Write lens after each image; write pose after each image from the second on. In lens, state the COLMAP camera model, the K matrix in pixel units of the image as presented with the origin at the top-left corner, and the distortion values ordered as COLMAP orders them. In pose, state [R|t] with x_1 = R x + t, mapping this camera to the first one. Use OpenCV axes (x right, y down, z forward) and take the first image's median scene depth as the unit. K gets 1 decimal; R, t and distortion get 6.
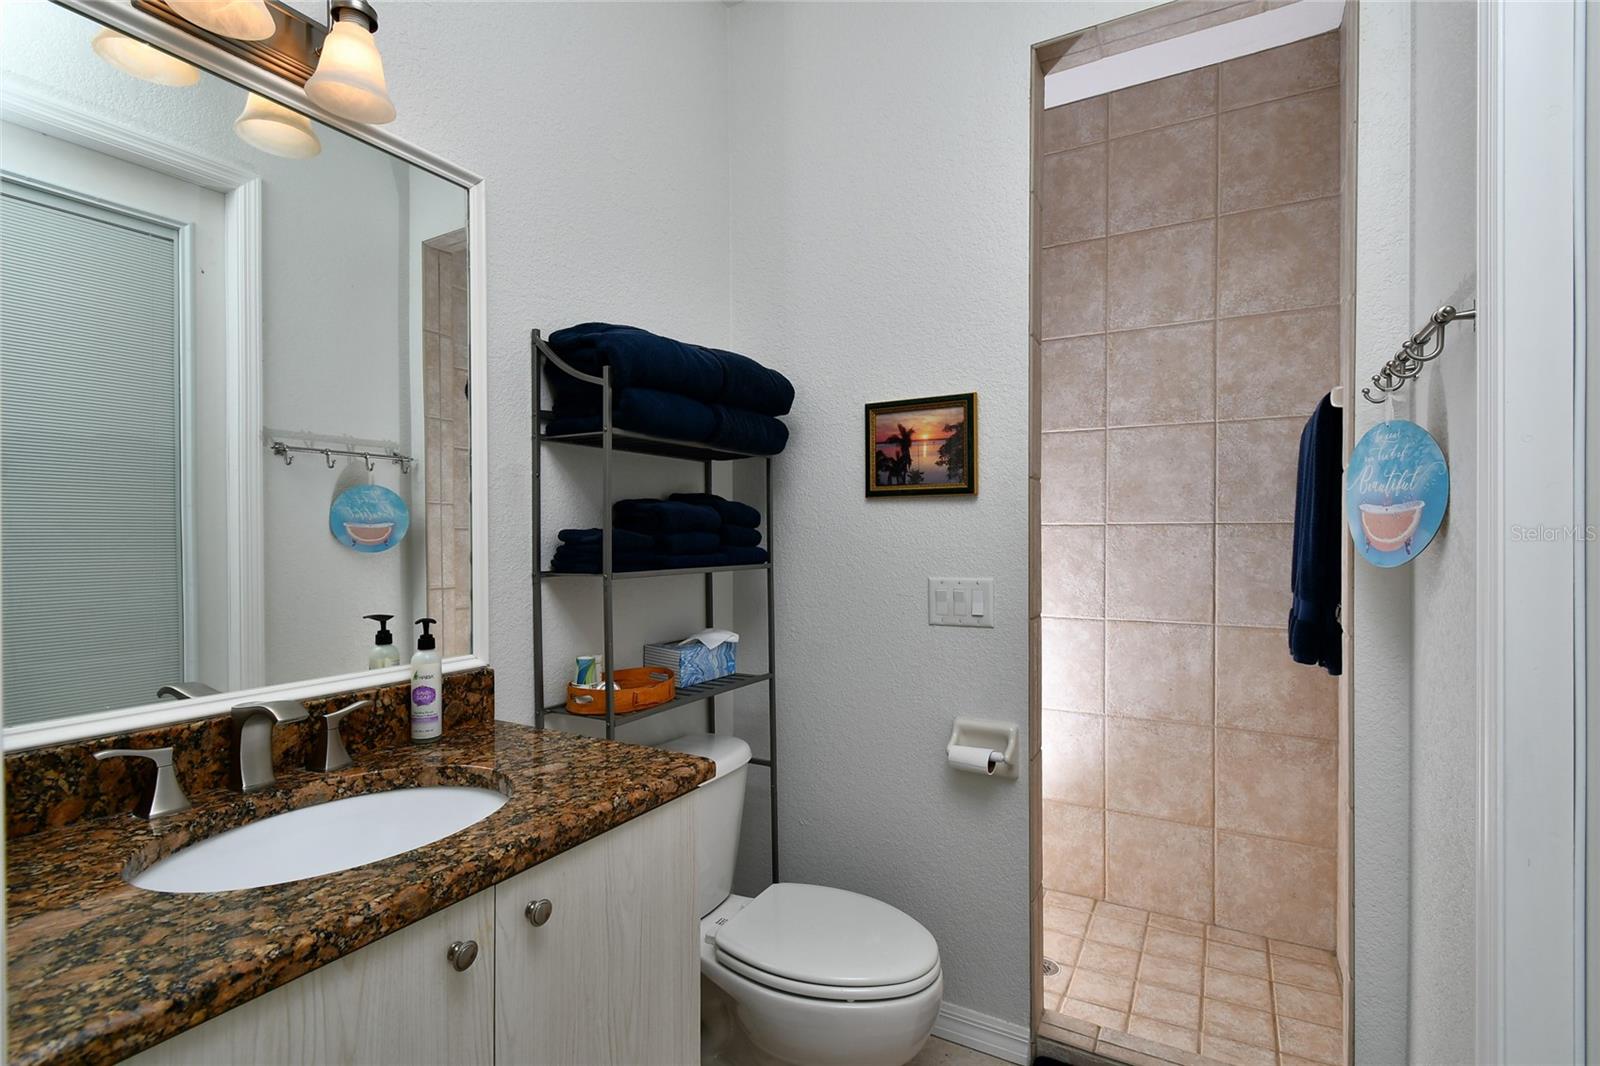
lens RADIAL K [[747.9, 0, 803.3], [0, 747.9, 536.7], [0, 0, 1]] dist [0.008369, -0.000103]
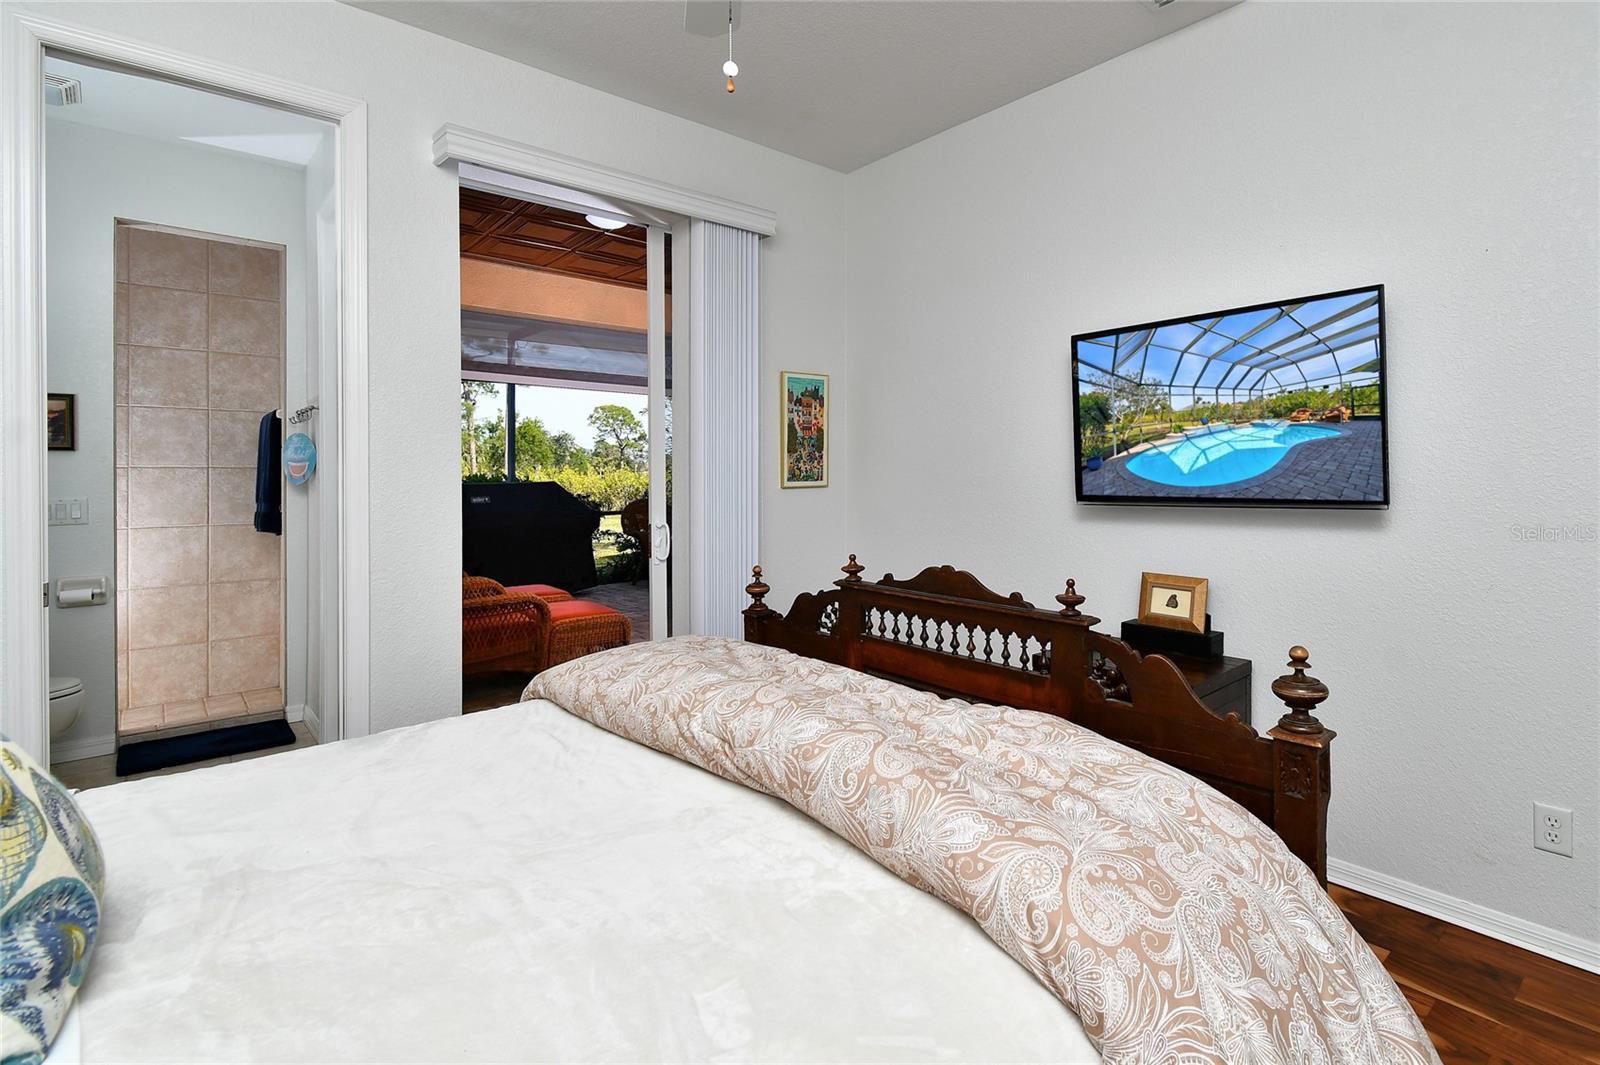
lens RADIAL K [[747.9, 0, 830.4], [0, 747.9, 472.7], [0, 0, 1]] dist [0.008369, -0.000103]
pose [[0.314917, -0.001356, 0.949118, -0.663921], [0.005712, 0.999984, -0.000467, 0.004536], [-0.949102, 0.005568, 0.314920, -0.935061]]
